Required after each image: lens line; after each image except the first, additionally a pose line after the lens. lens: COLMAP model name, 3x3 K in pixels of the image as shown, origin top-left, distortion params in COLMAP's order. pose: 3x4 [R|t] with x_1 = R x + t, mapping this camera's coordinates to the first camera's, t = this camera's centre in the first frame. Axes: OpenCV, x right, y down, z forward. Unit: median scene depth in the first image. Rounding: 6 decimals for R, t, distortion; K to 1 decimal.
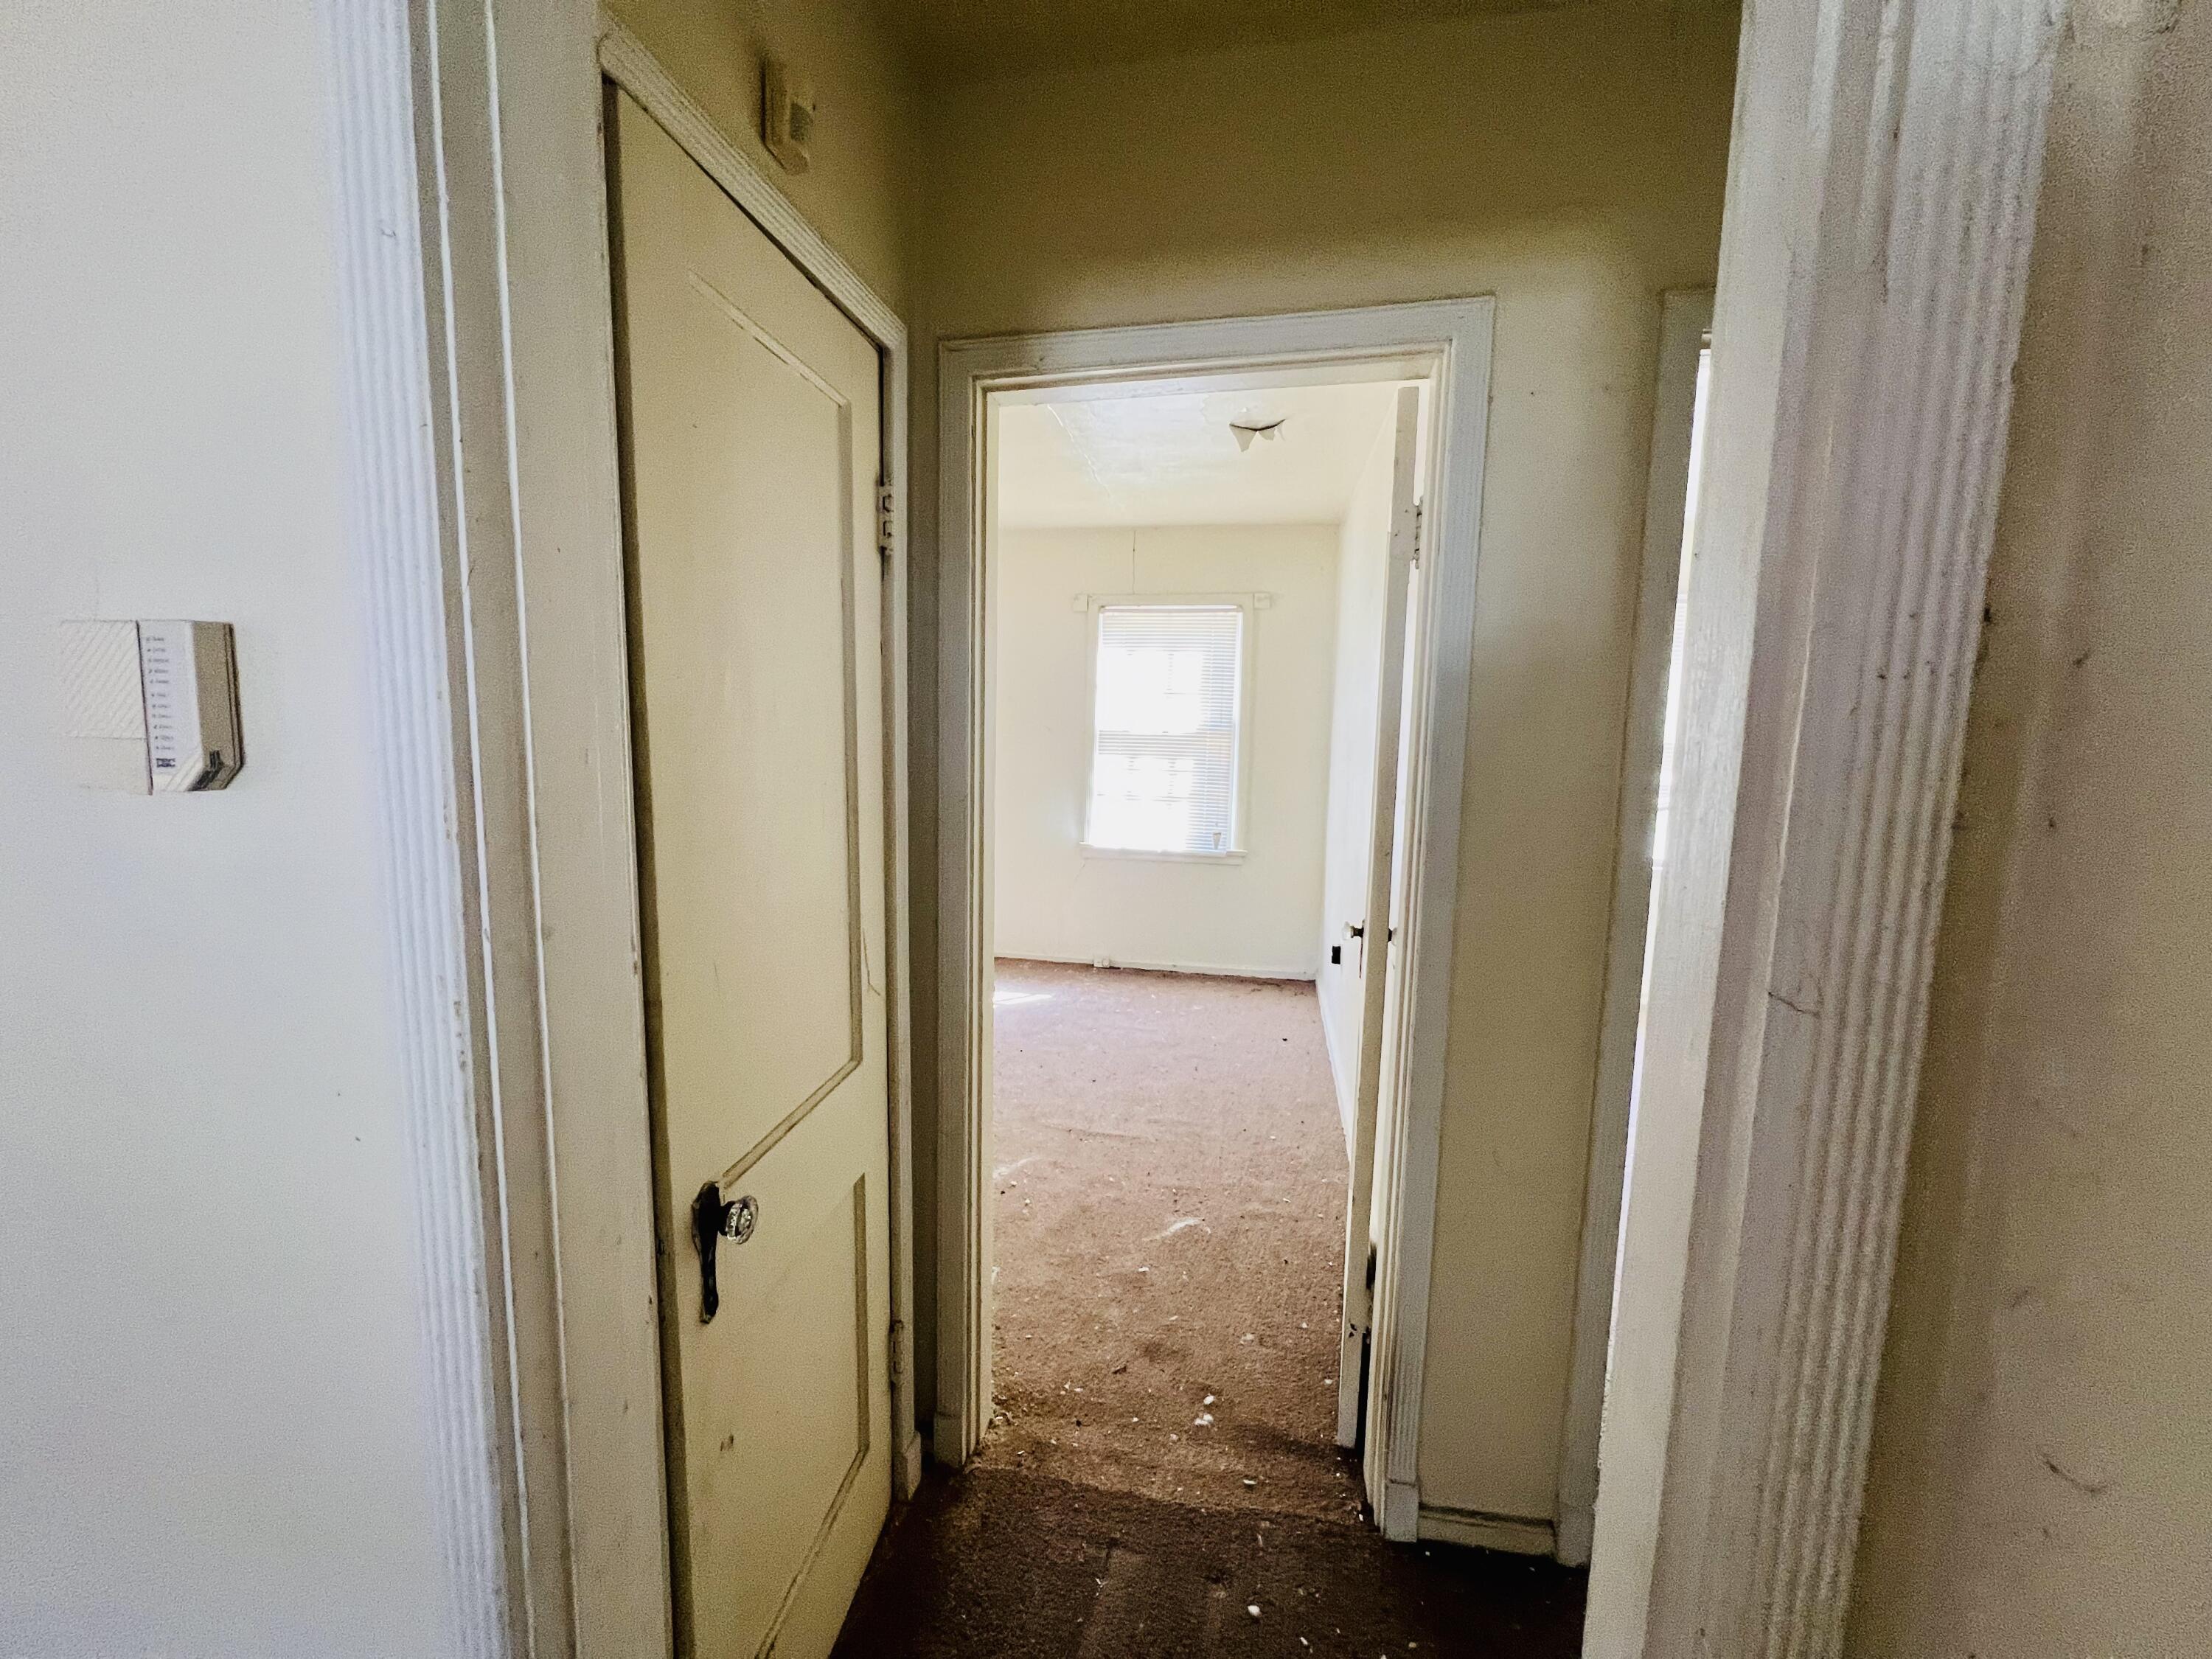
lens RADIAL K [[881.5, 0, 1103.9], [0, 881.5, 824.7], [0, 0, 1]] dist [0.000585, -0.000113]
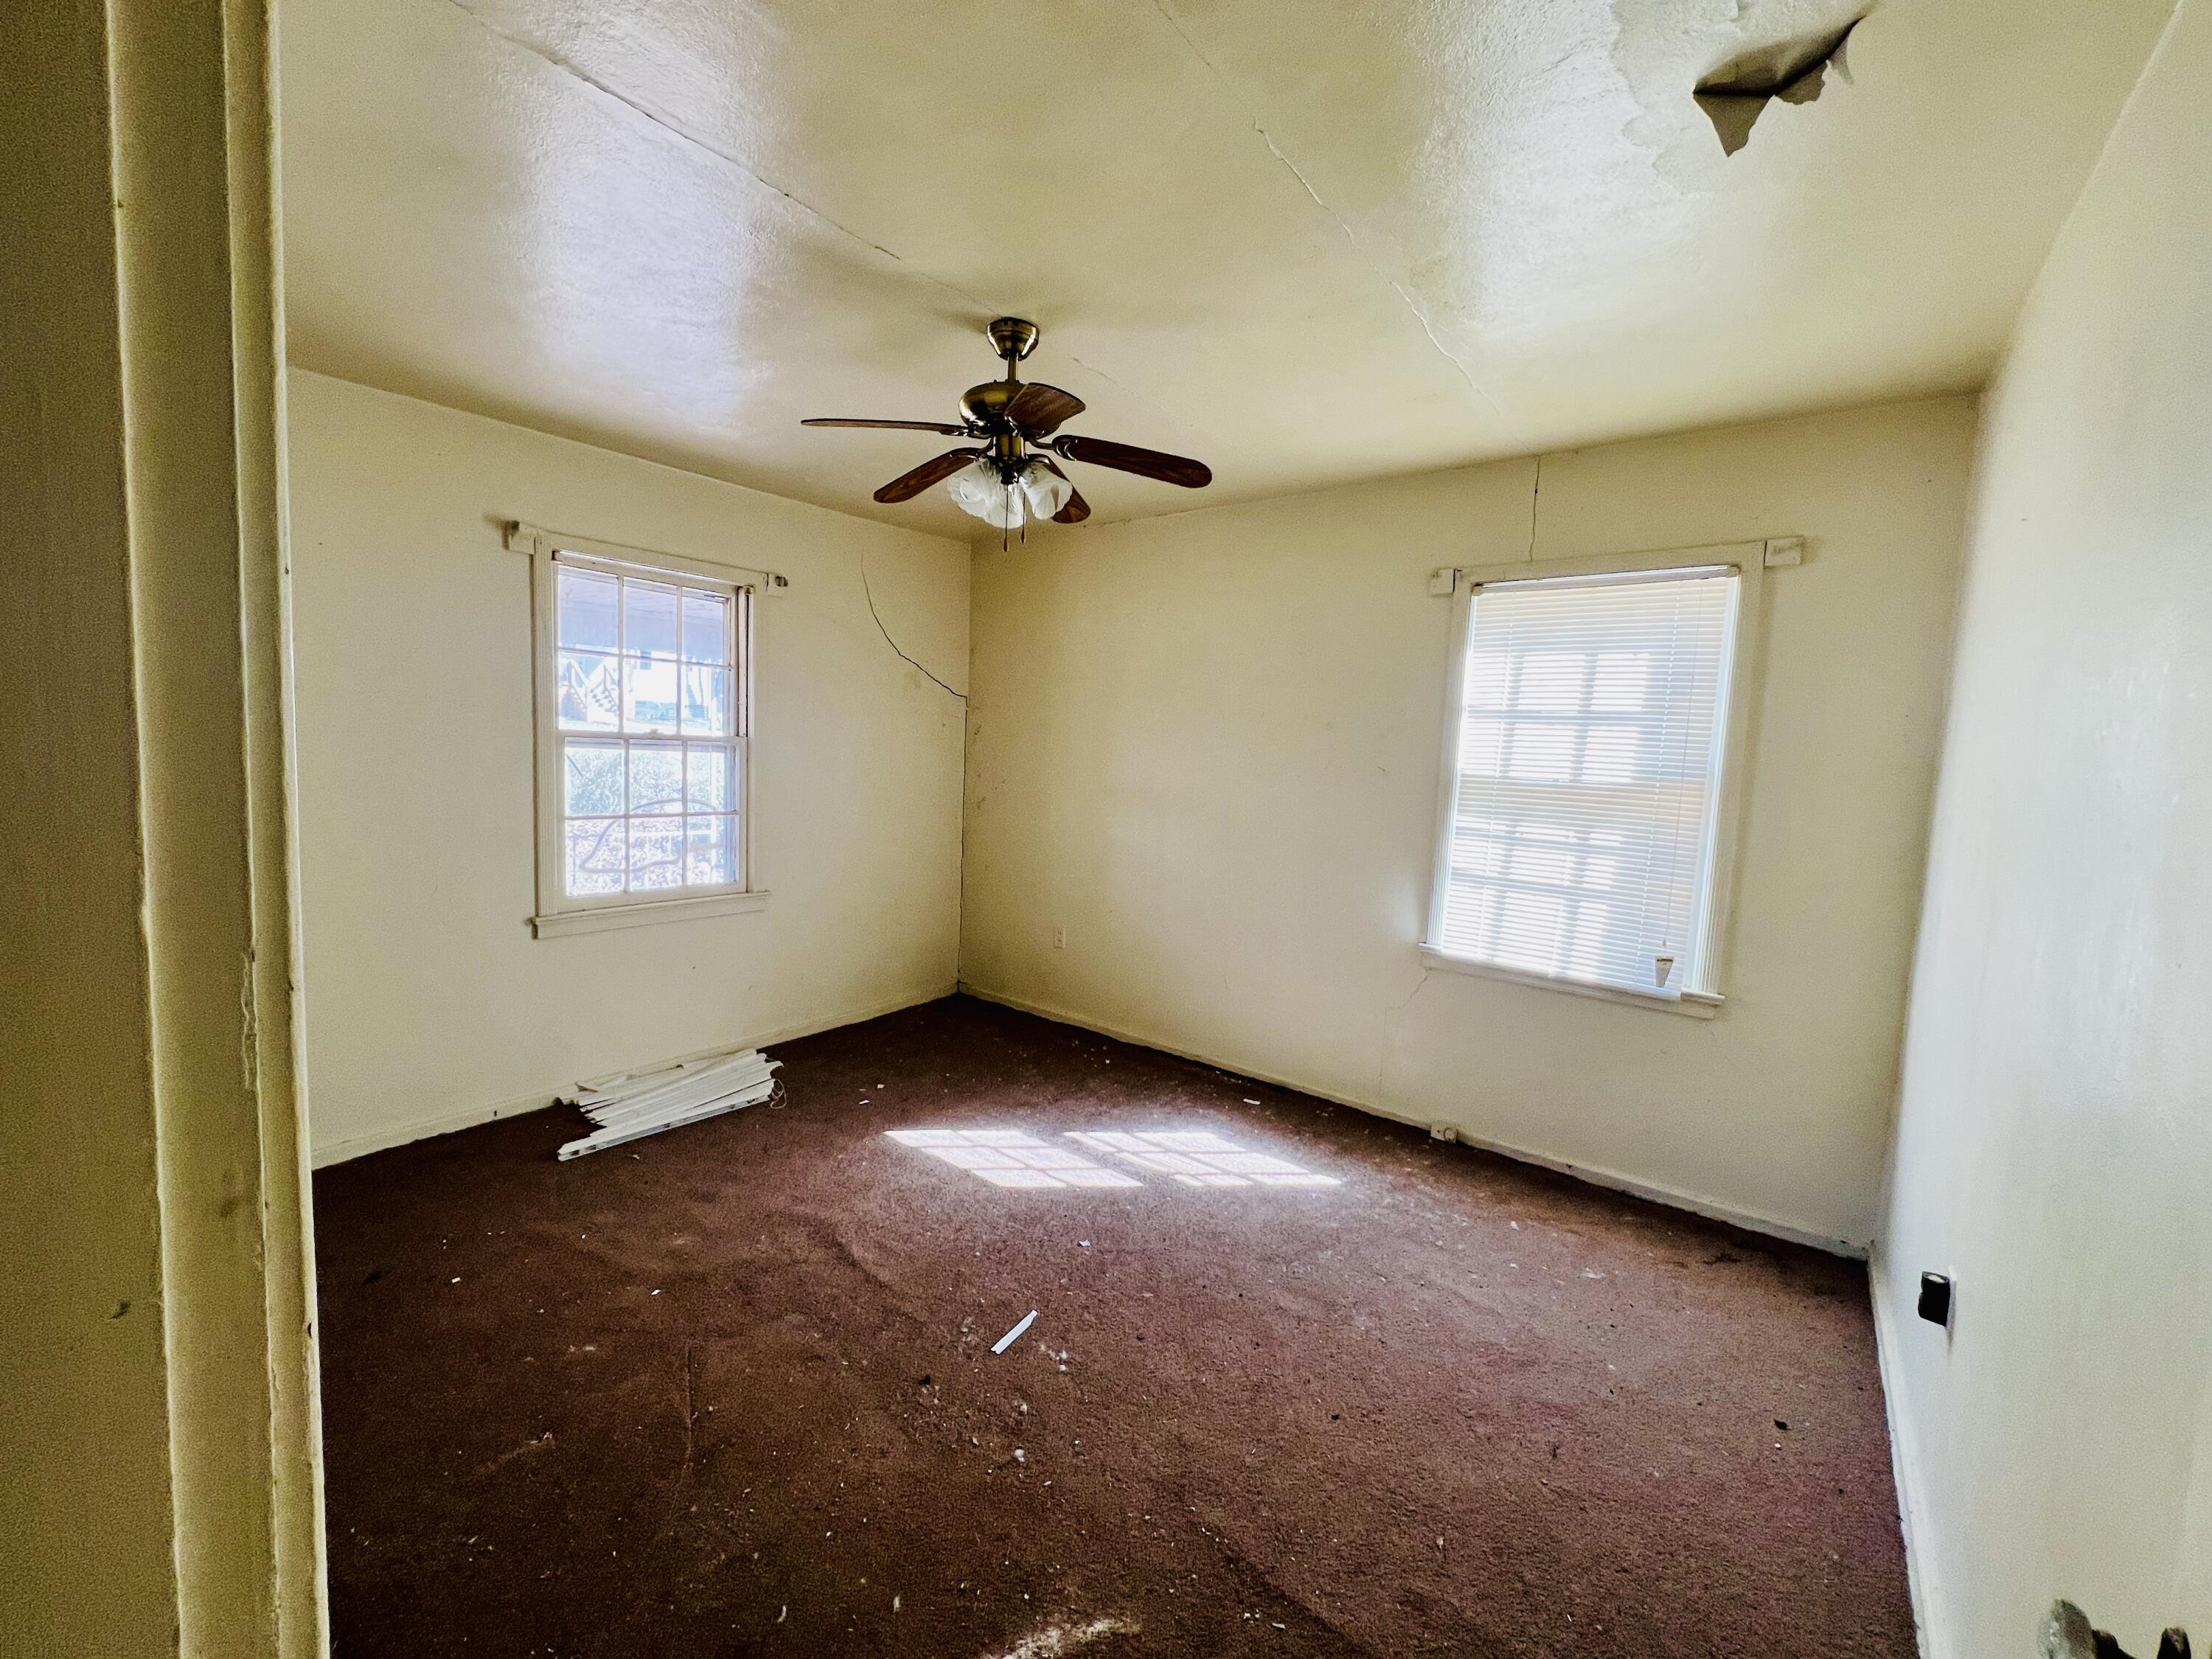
lens RADIAL K [[888.3, 0, 1103.5], [0, 888.3, 821.6], [0, 0, 1]] dist [-0.000246, -0.000119]
pose [[0.883995, 0.060723, -0.463536, 0.068901], [-0.080457, 0.996495, -0.022897, -0.037978], [0.460521, 0.057535, 0.885782, 0.311479]]
